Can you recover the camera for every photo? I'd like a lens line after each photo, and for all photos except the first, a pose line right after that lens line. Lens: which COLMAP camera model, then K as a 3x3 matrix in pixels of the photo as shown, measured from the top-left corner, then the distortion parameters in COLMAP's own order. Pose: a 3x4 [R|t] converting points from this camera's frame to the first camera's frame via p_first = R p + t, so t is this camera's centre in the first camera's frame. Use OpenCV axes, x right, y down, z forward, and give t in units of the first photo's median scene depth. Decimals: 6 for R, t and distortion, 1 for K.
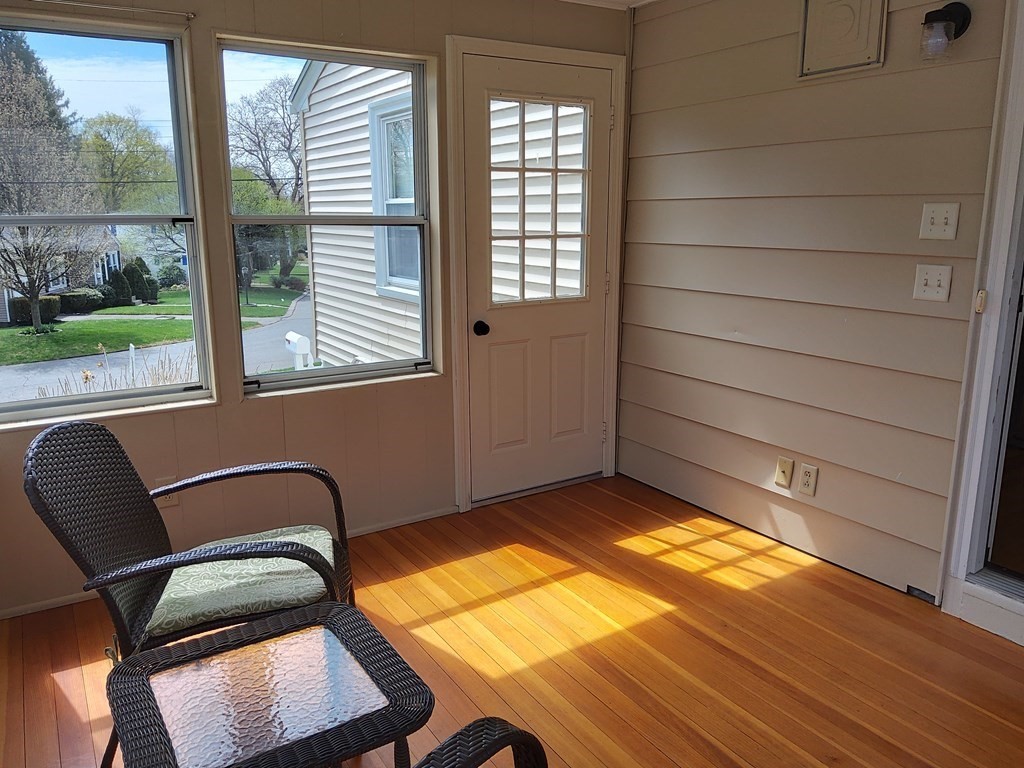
lens RADIAL K [[793.7, 0, 511.1], [0, 793.7, 371.3], [0, 0, 1]] dist [0.098483, -0.001425]
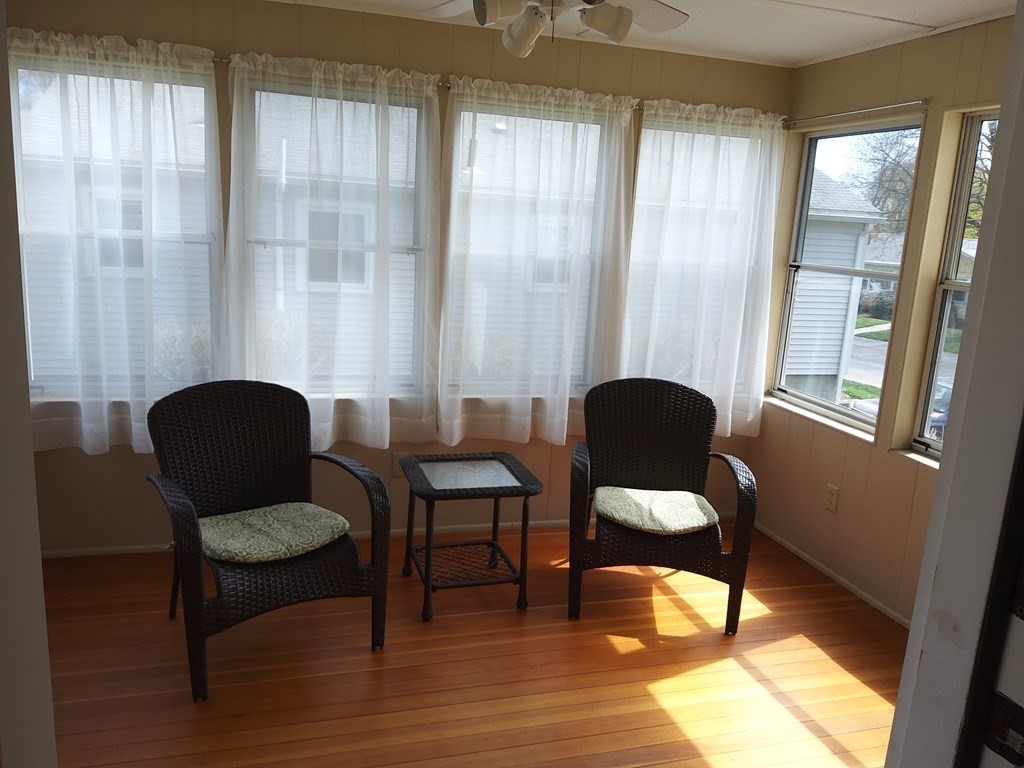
lens RADIAL K [[793.7, 0, 511.1], [0, 793.7, 371.3], [0, 0, 1]] dist [0.098483, -0.001425]
pose [[-0.254831, 0.178865, -0.950299, 0.870381], [-0.251290, 0.936731, 0.243697, -0.216250], [0.933764, 0.300902, -0.193761, 0.782789]]
